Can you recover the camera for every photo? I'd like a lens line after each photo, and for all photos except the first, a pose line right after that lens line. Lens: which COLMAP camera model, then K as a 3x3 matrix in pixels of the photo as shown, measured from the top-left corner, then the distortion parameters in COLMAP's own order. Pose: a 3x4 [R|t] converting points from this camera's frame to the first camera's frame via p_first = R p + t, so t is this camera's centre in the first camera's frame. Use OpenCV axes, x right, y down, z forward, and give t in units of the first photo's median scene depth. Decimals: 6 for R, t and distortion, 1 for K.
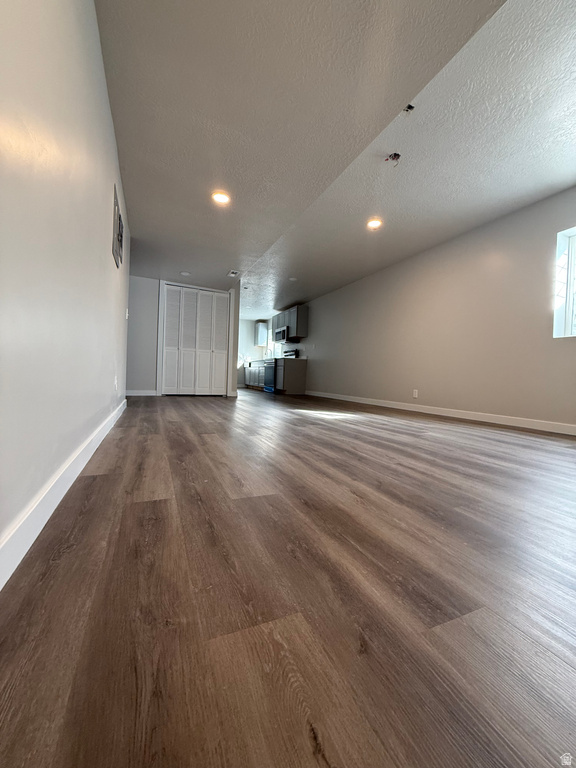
lens RADIAL K [[307.0, 0, 287.0], [0, 307.0, 381.3], [0, 0, 1]] dist [-0.007228, 0.001766]
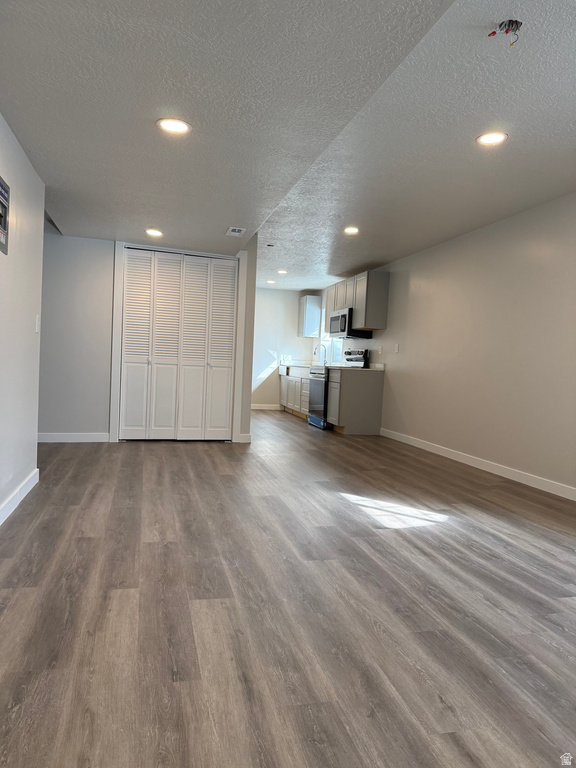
lens RADIAL K [[541.1, 0, 289.0], [0, 541.1, 383.1], [0, 0, 1]] dist [0.041852, -0.055921]
pose [[0.987552, 0.014049, -0.156667, 0.047398], [-0.012658, 0.999871, 0.009869, -0.054943], [0.156785, -0.007763, 0.987602, 0.028347]]
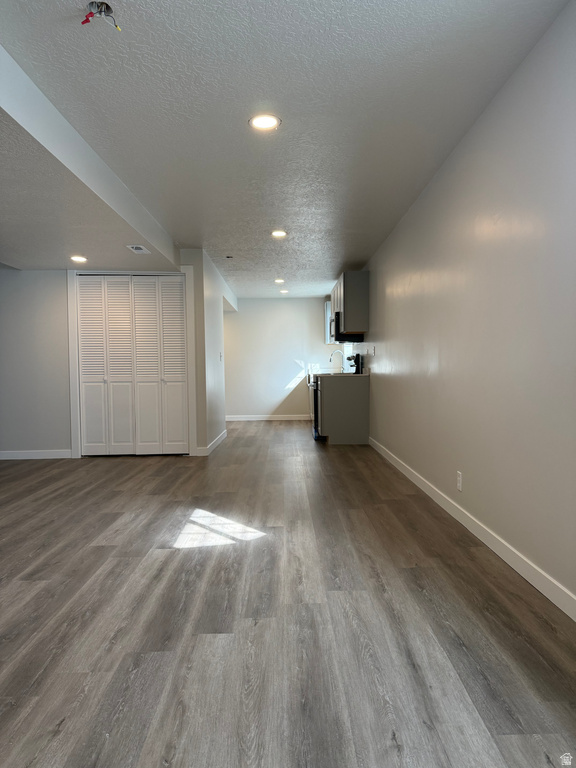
lens RADIAL K [[541.1, 0, 290.9], [0, 541.1, 384.9], [0, 0, 1]] dist [0.041852, -0.055921]
pose [[0.917337, -0.038044, -0.396289, 0.292317], [0.038331, 0.999239, -0.007197, -0.052533], [0.396261, -0.008588, 0.918098, 0.120909]]
